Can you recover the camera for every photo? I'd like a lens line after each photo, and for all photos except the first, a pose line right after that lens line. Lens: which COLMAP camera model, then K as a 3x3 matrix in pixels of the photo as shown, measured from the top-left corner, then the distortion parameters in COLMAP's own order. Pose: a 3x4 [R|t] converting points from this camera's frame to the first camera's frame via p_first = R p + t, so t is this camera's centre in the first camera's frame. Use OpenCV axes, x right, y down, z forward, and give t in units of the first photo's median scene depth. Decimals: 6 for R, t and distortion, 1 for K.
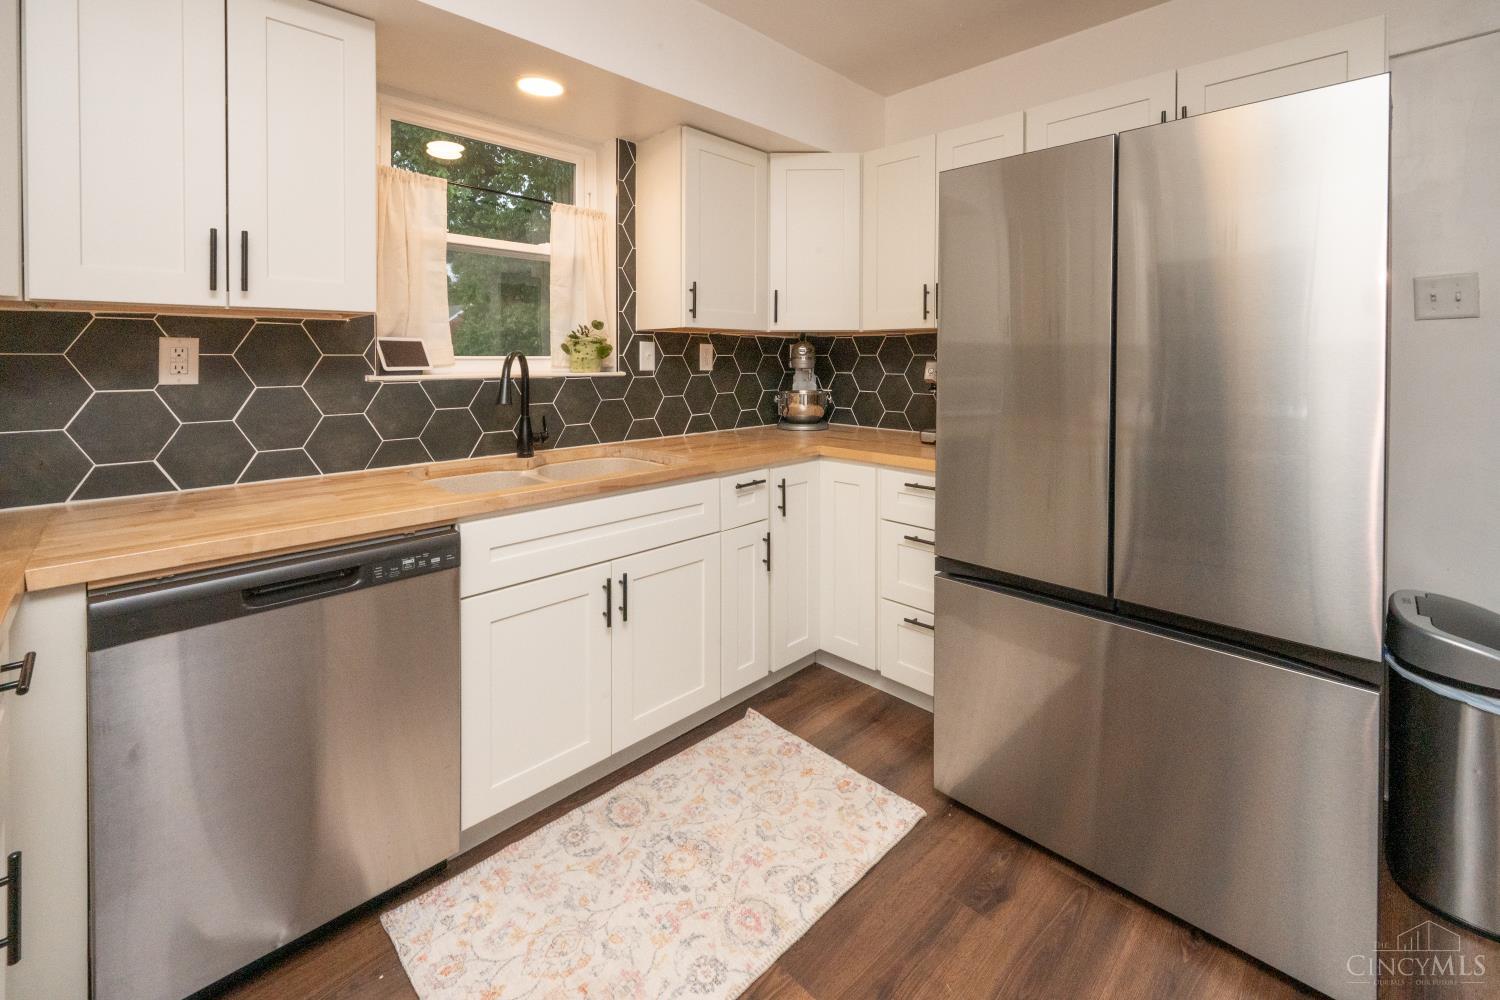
lens RADIAL K [[642.6, 0, 748.2], [0, 642.6, 370.8], [0, 0, 1]] dist [-0.002307, 0.000167]
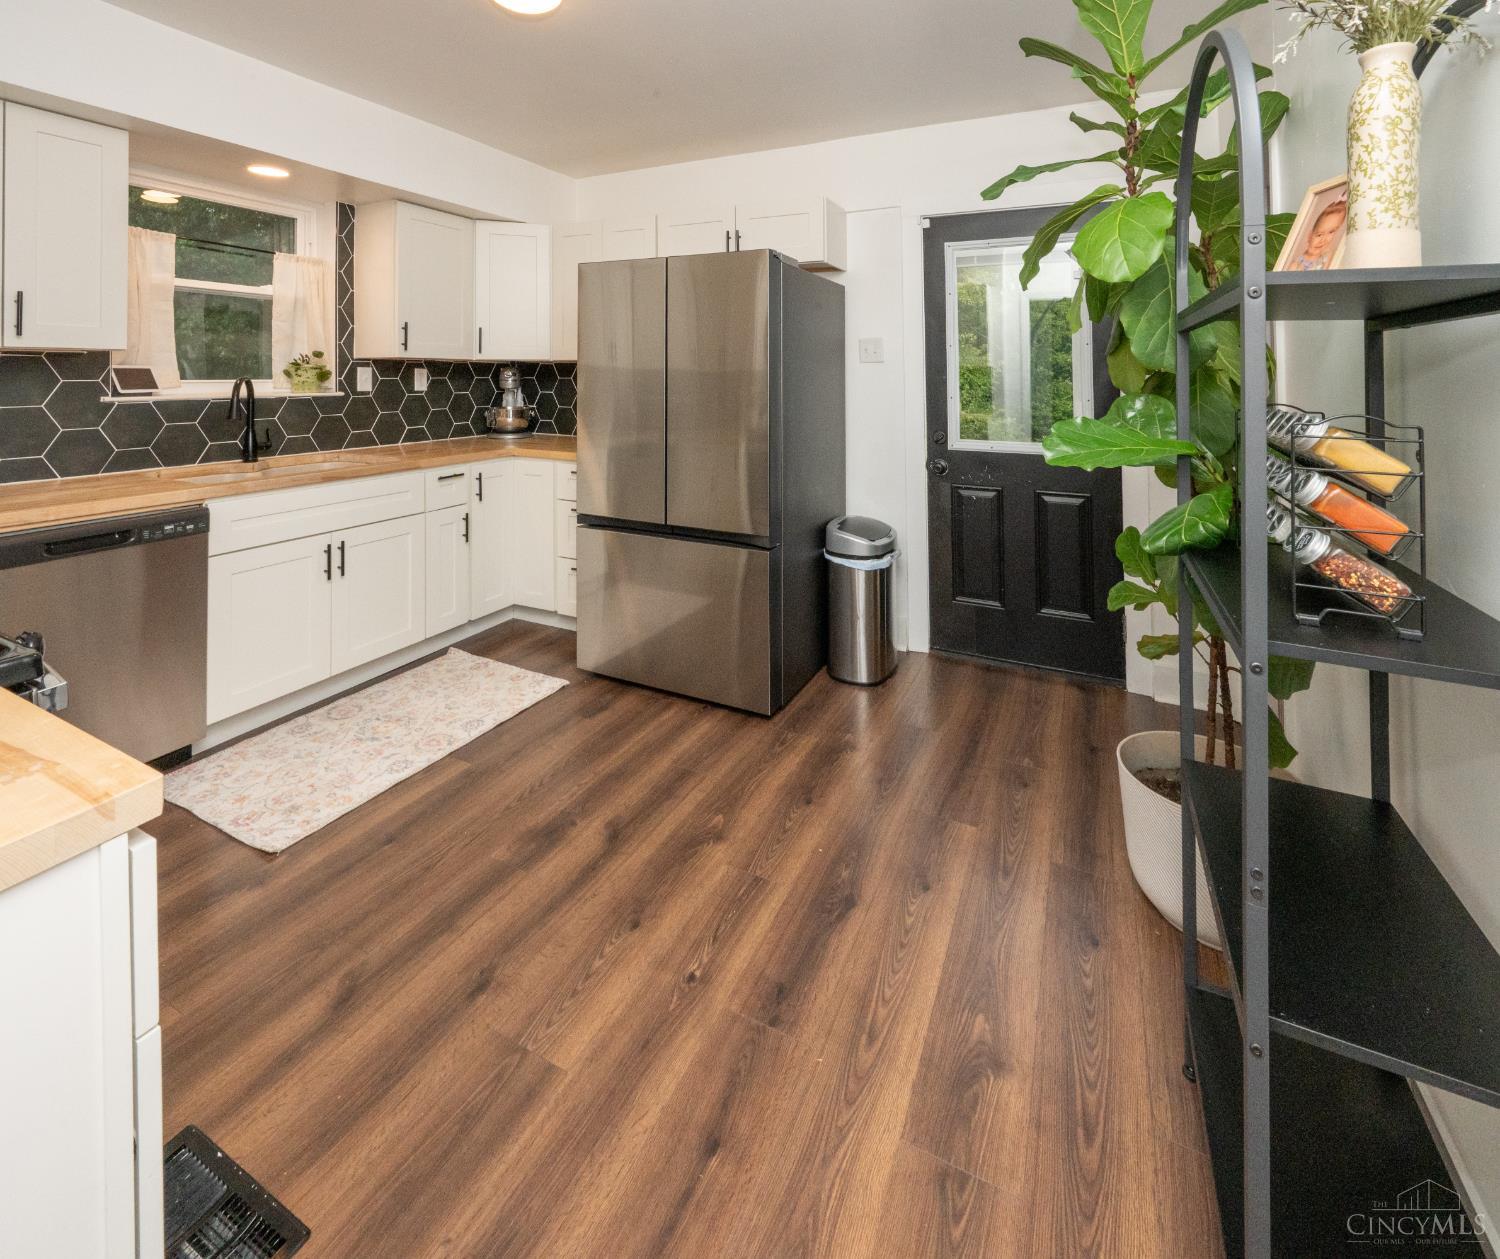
lens RADIAL K [[695.3, 0, 772.3], [0, 695.3, 382.5], [0, 0, 1]] dist [-0.005184, -0.000429]
pose [[0.935317, 0.002654, 0.353801, 0.137890], [-0.000841, 0.999986, -0.005279, -0.014535], [-0.353810, 0.004640, 0.935306, -0.693340]]
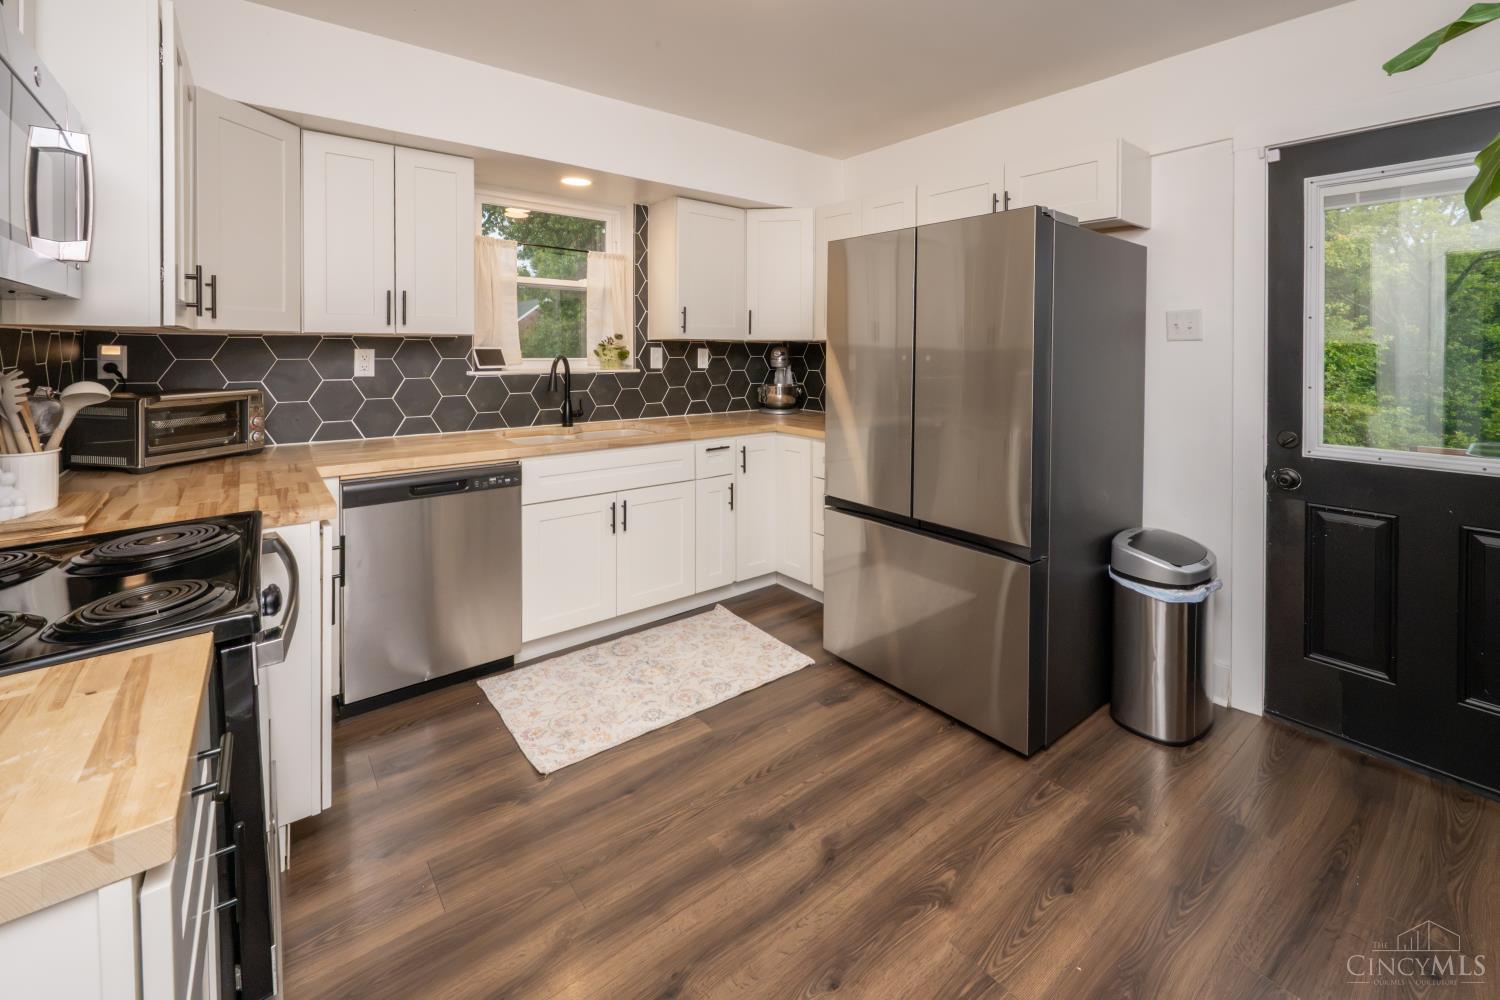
lens RADIAL K [[642.6, 0, 755.0], [0, 642.6, 374.9], [0, 0, 1]] dist [-0.002307, 0.000167]
pose [[0.995099, 0.012522, -0.098083, 0.266803], [-0.010381, 0.999697, 0.022304, -0.026956], [0.098333, -0.021177, 0.994928, -0.506128]]
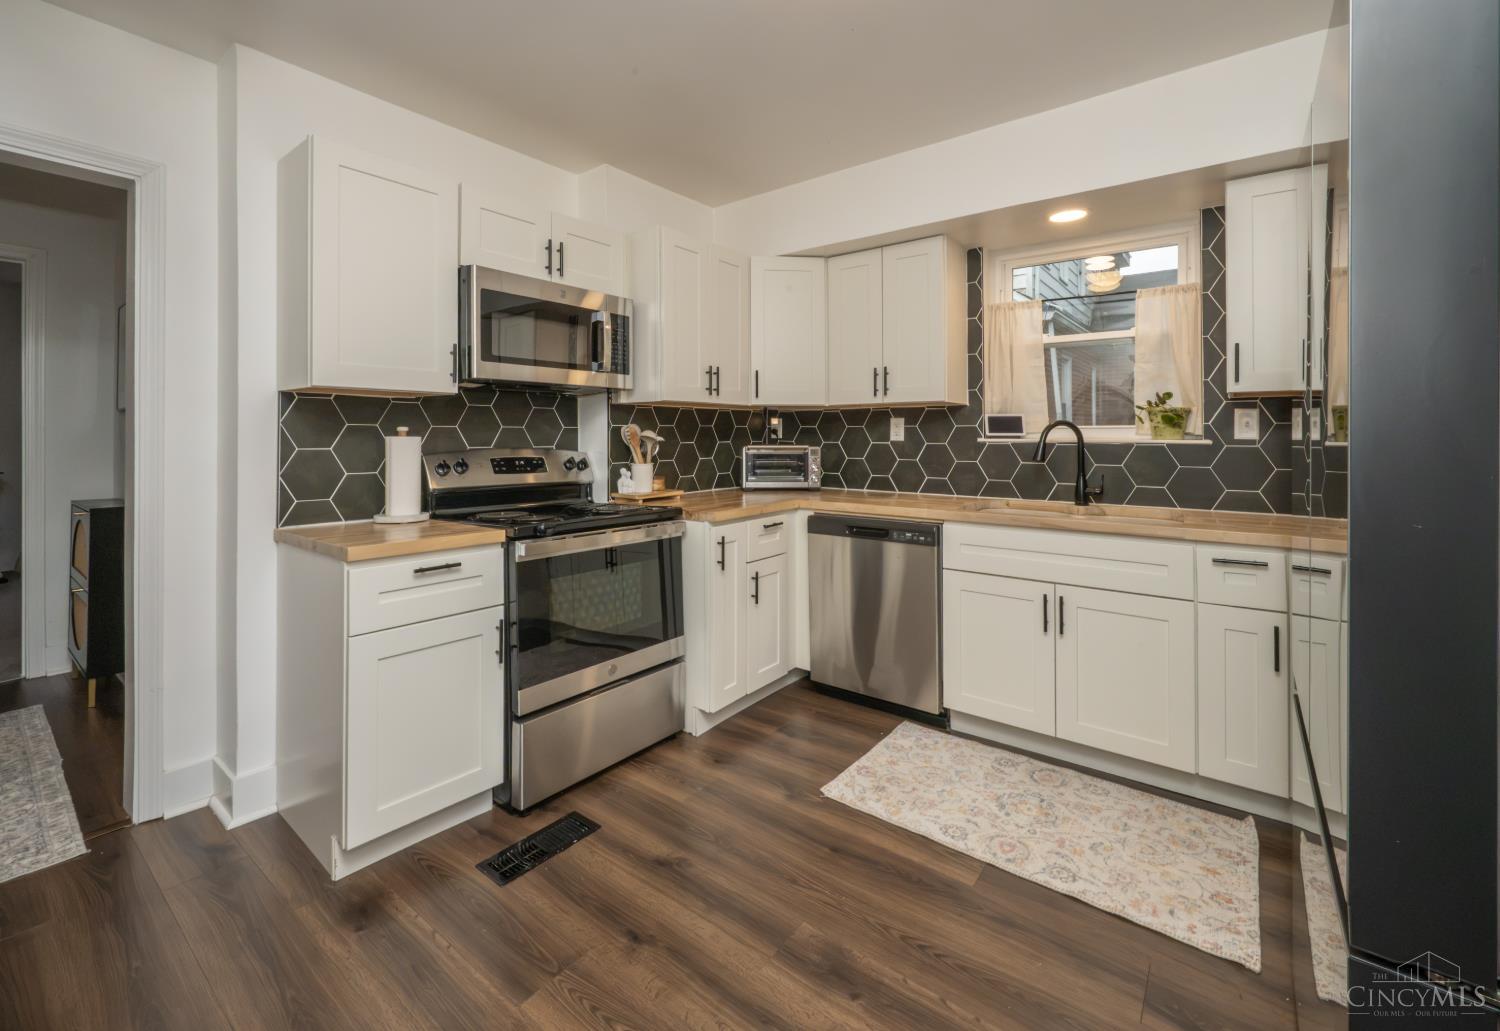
lens RADIAL K [[656.4, 0, 749.1], [0, 656.4, 451.0], [0, 0, 1]] dist [-0.002187, -0.000277]
pose [[0.118310, 0.024206, -0.992682, 0.985630], [-0.022006, 0.999521, 0.021750, 0.015991], [0.992733, 0.019272, 0.118786, 0.227861]]
